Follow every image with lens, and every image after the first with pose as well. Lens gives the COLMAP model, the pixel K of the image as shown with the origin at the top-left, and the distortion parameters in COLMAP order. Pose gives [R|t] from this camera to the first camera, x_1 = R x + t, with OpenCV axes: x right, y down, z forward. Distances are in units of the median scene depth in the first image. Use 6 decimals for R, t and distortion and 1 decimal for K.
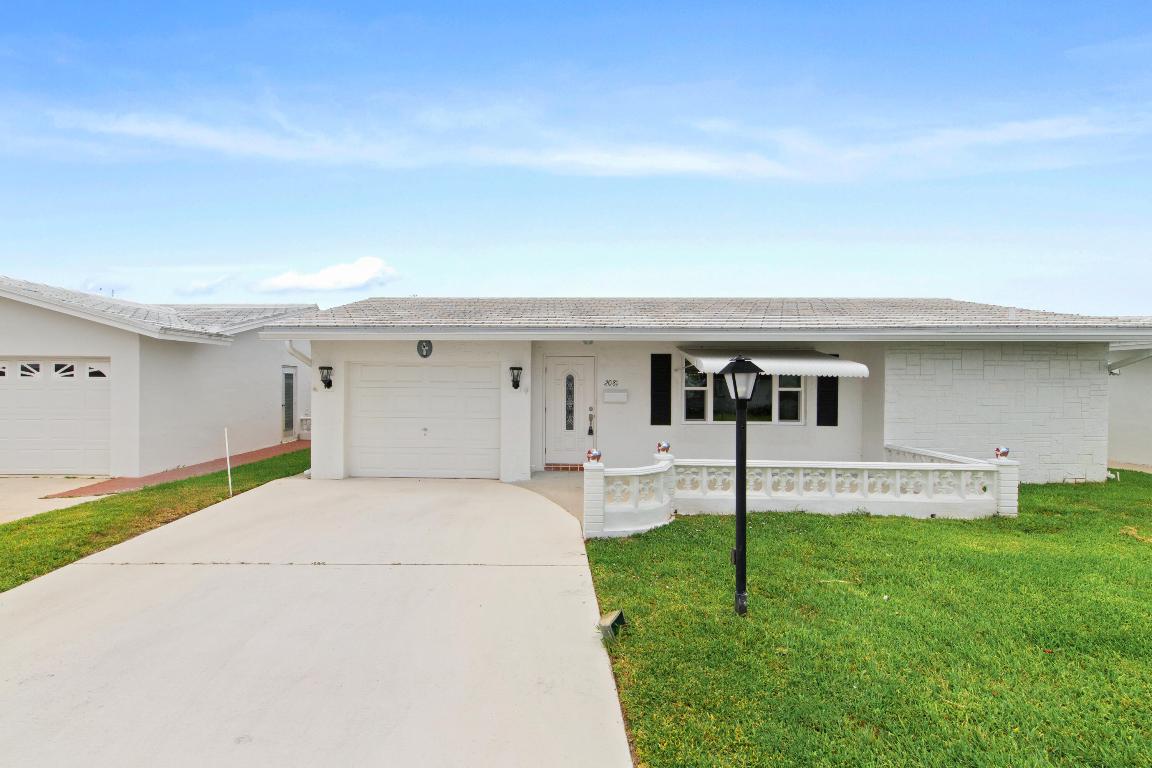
lens RADIAL K [[497.8, 0, 533.9], [0, 497.8, 382.0], [0, 0, 1]] dist [0.000852, 0.000191]
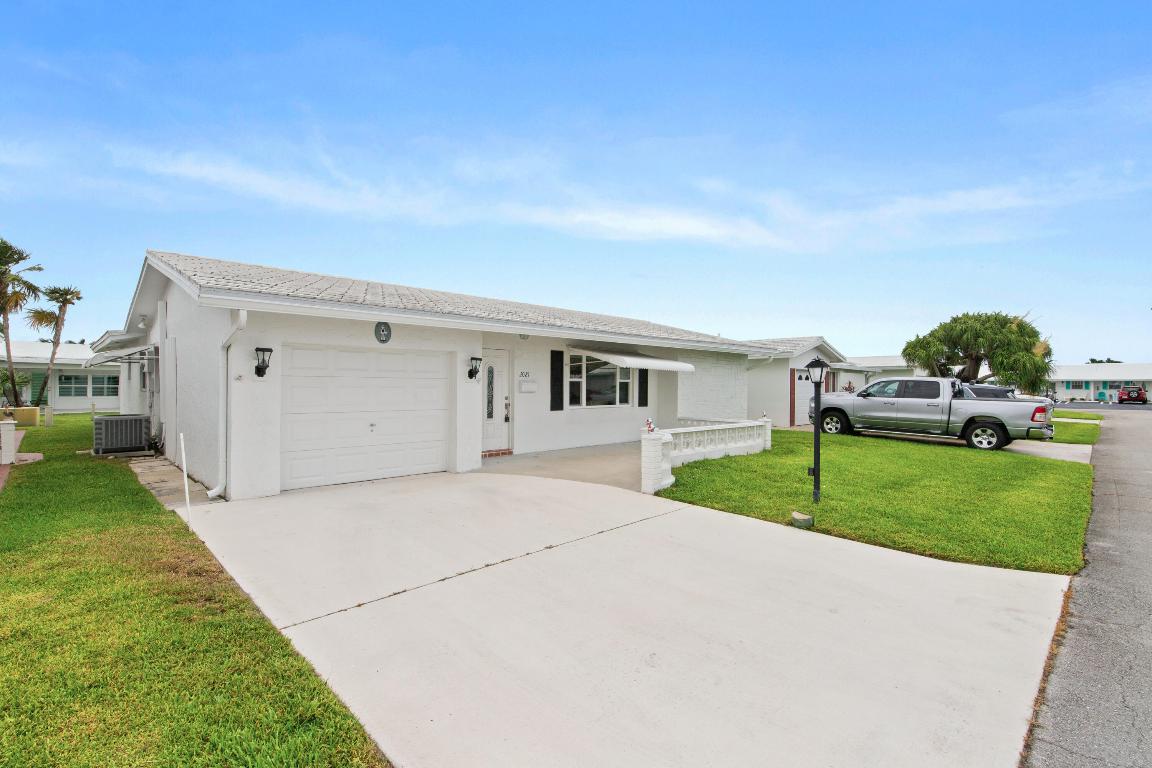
lens RADIAL K [[512.8, 0, 544.1], [0, 512.8, 386.3], [0, 0, 1]] dist [0.000365, 0.000015]
pose [[0.726029, -0.003738, 0.687654, -0.637454], [-0.007504, 0.999883, 0.013359, 0.013941], [-0.687623, -0.014859, 0.725916, 0.143325]]
